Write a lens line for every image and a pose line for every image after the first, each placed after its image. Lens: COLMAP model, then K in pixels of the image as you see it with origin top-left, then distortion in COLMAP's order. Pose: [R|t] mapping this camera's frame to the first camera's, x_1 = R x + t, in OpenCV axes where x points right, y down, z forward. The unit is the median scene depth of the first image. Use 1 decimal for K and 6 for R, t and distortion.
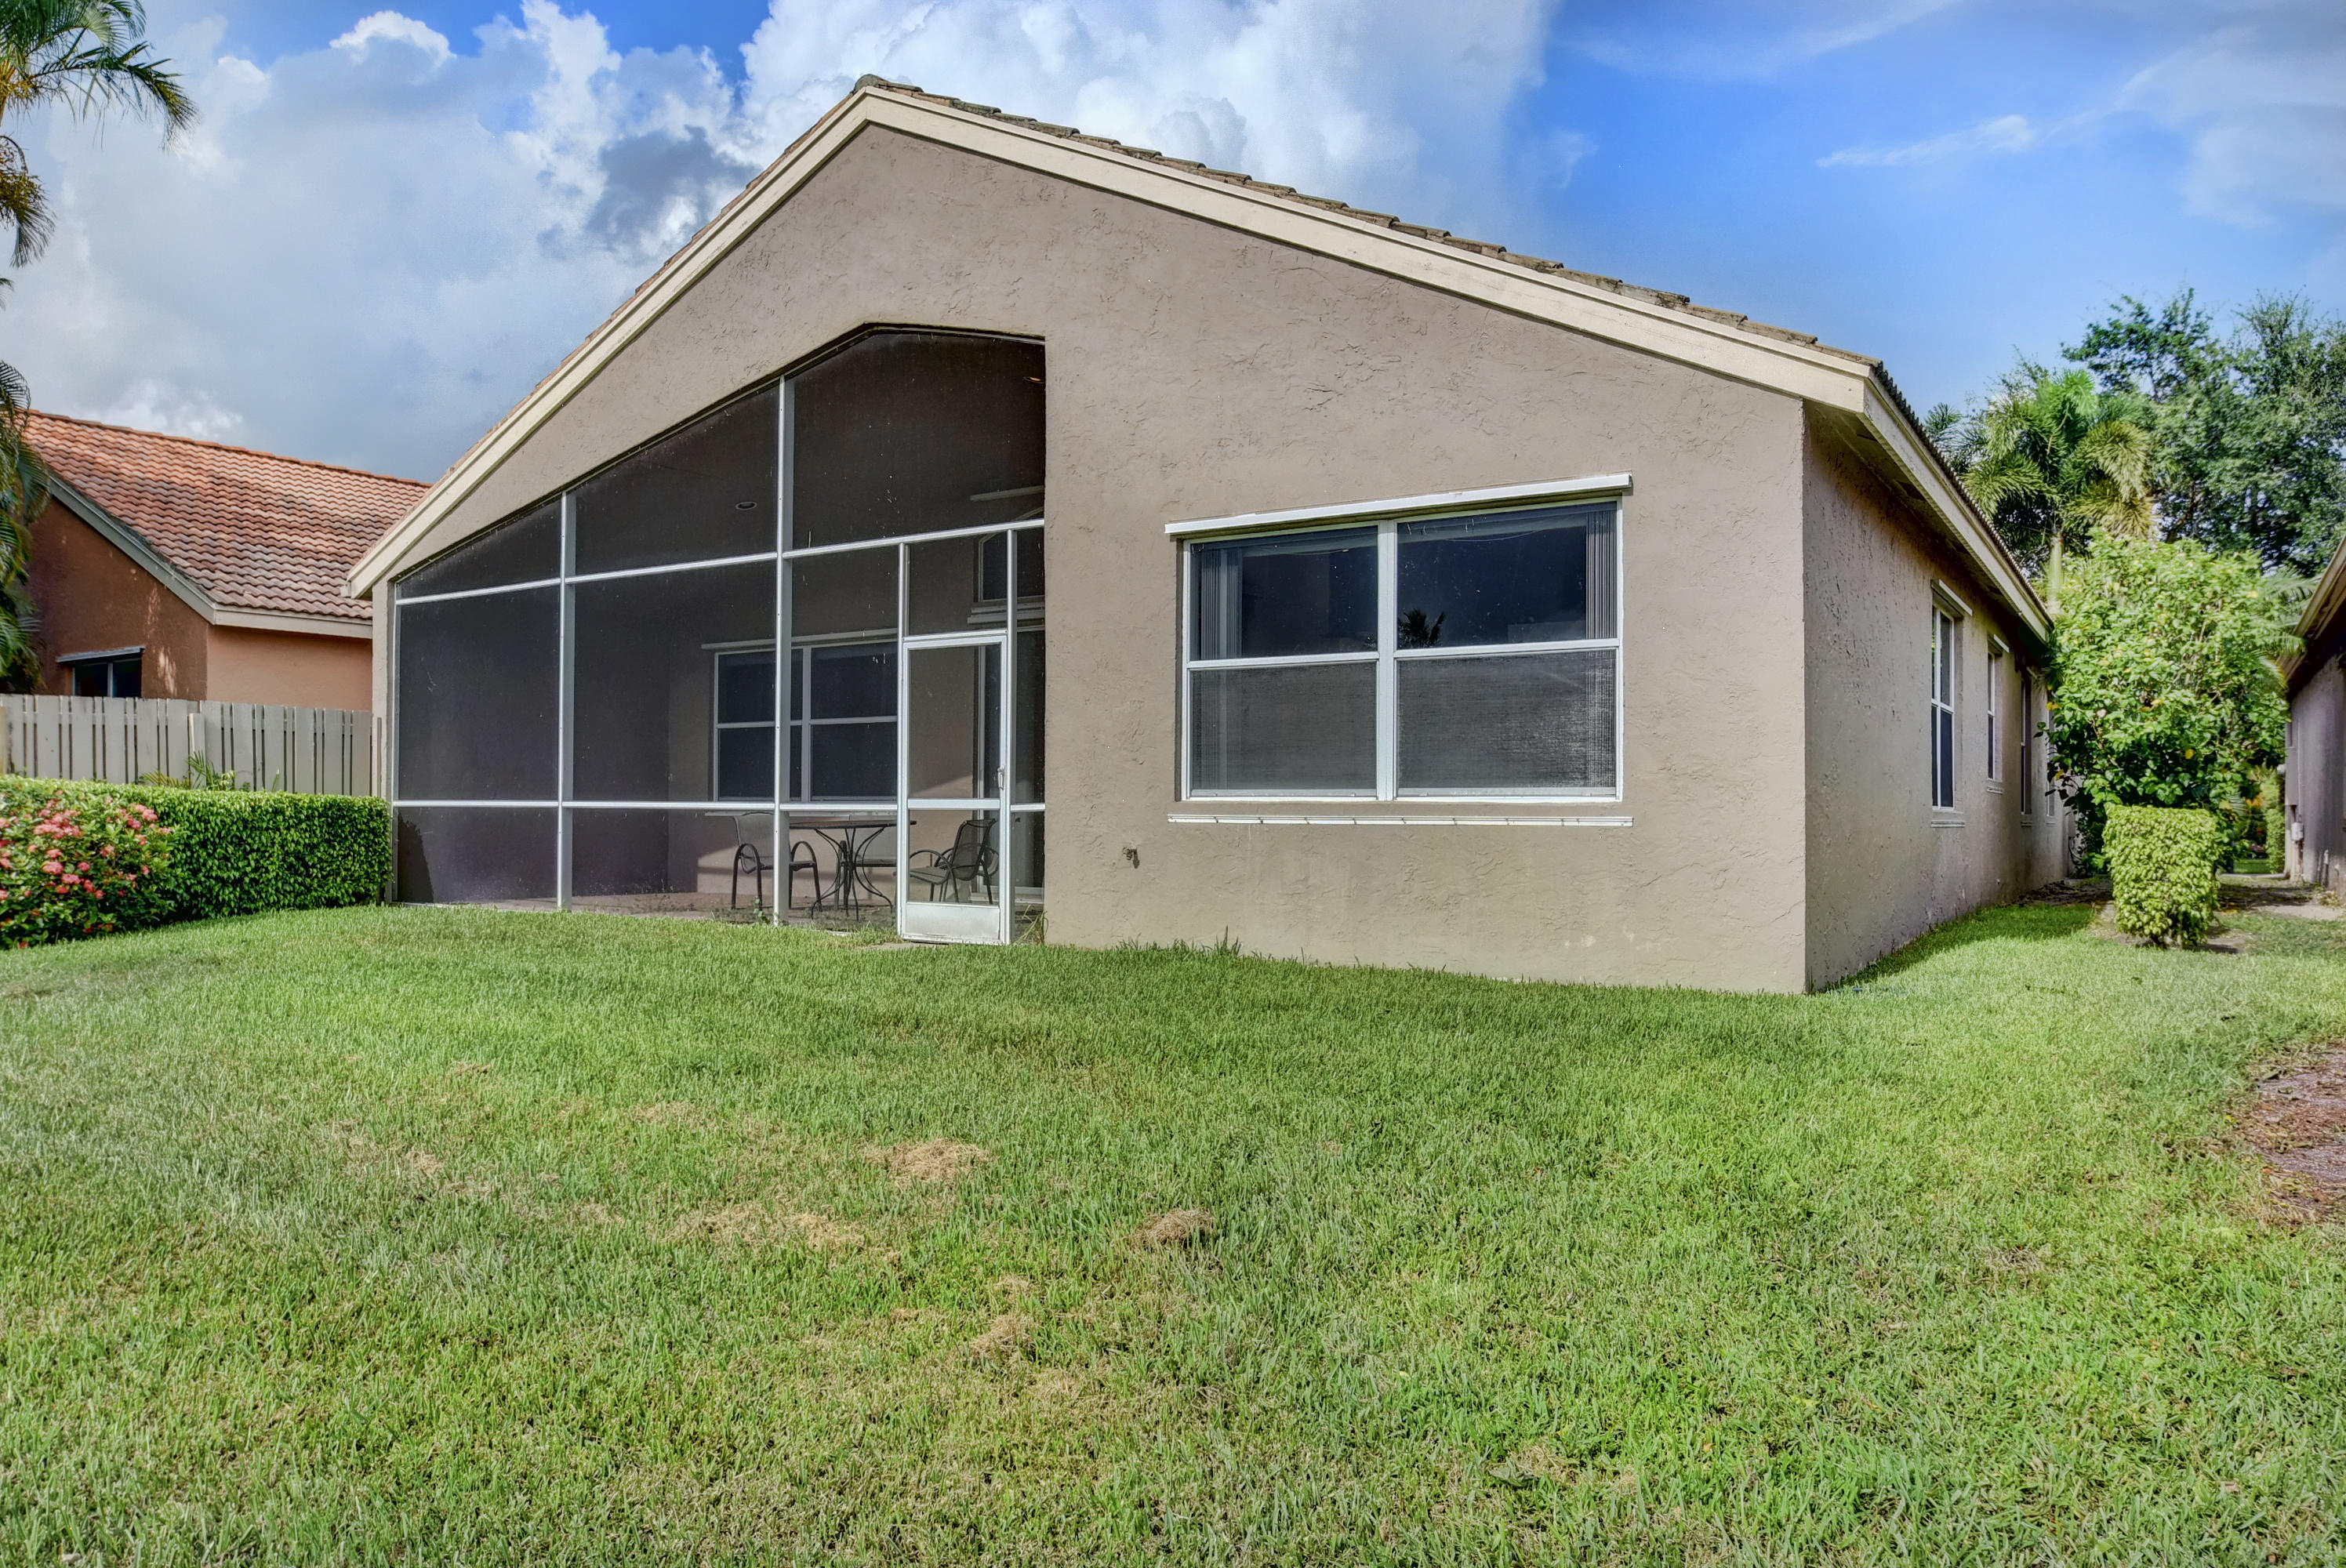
lens RADIAL K [[1667.5, 0, 1071.7], [0, 1667.5, 787.6], [0, 0, 1]] dist [-0.044141, -0.001422]
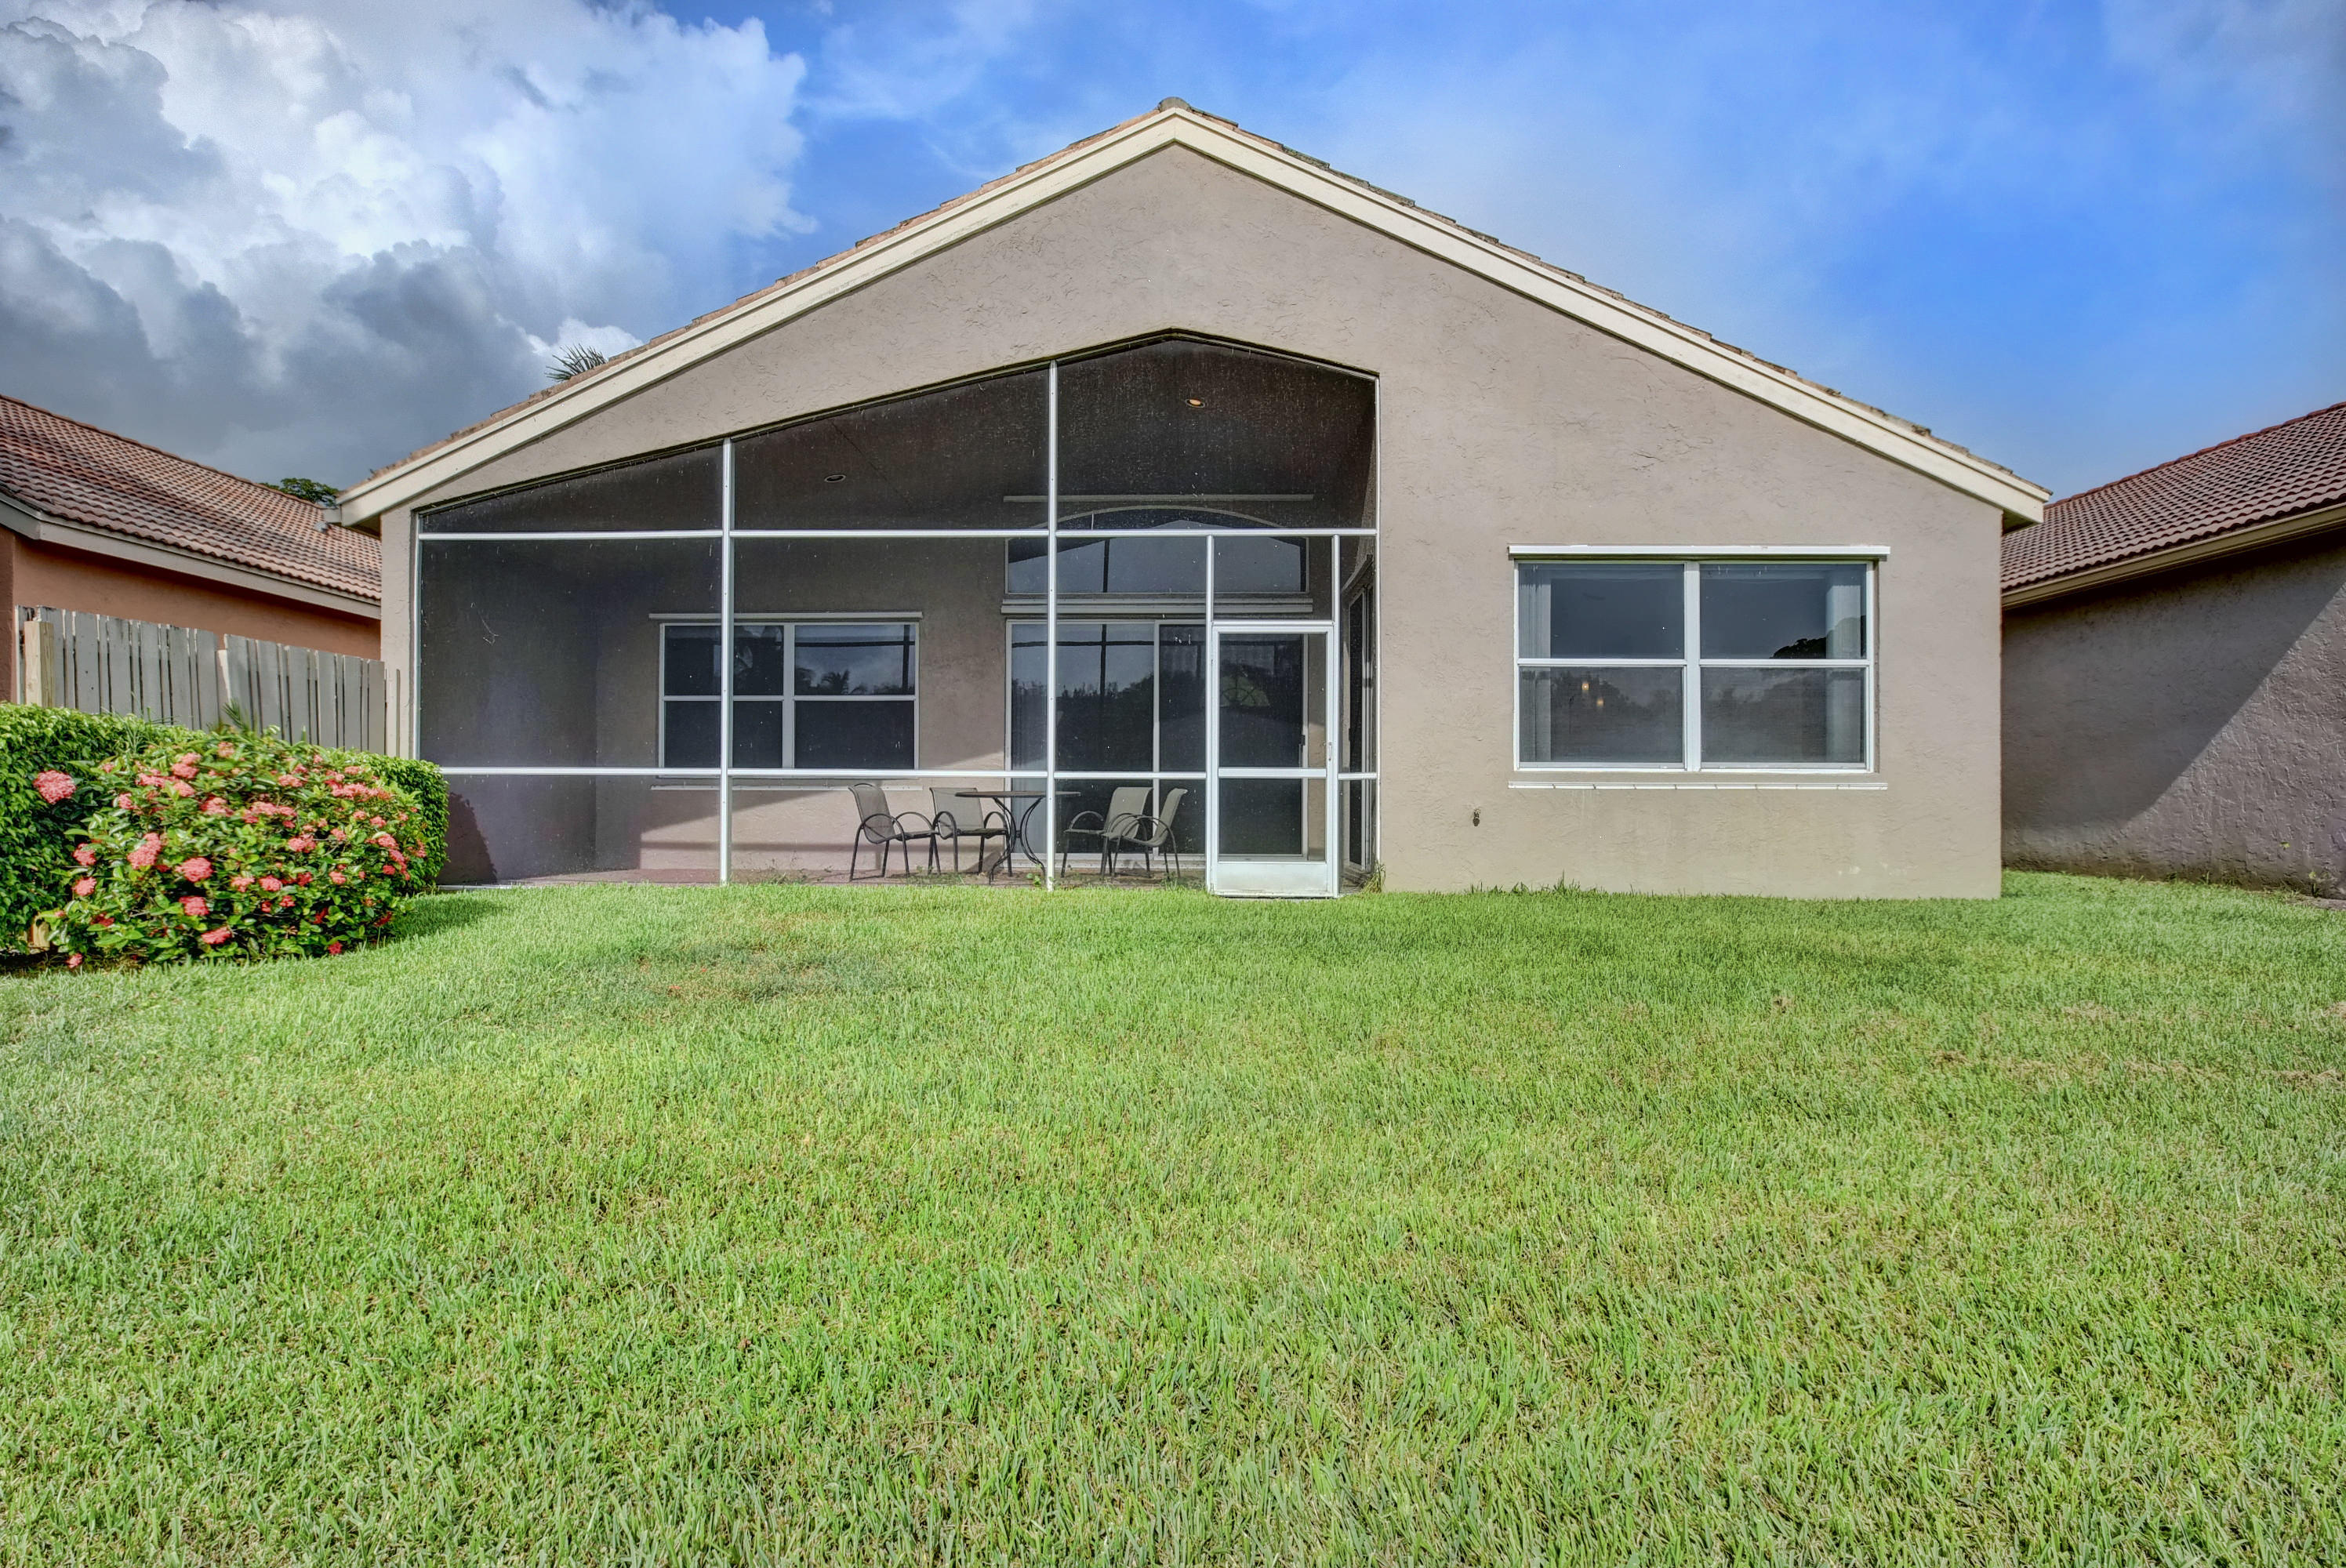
lens RADIAL K [[1285.4, 0, 1173.0], [0, 1285.4, 784.0], [0, 0, 1]] dist [-0.017132, -0.001654]
pose [[0.832252, 0.005427, 0.554370, -0.637586], [-0.008169, 0.999964, 0.002476, 0.016372], [-0.554337, -0.006589, 0.832266, 0.329945]]
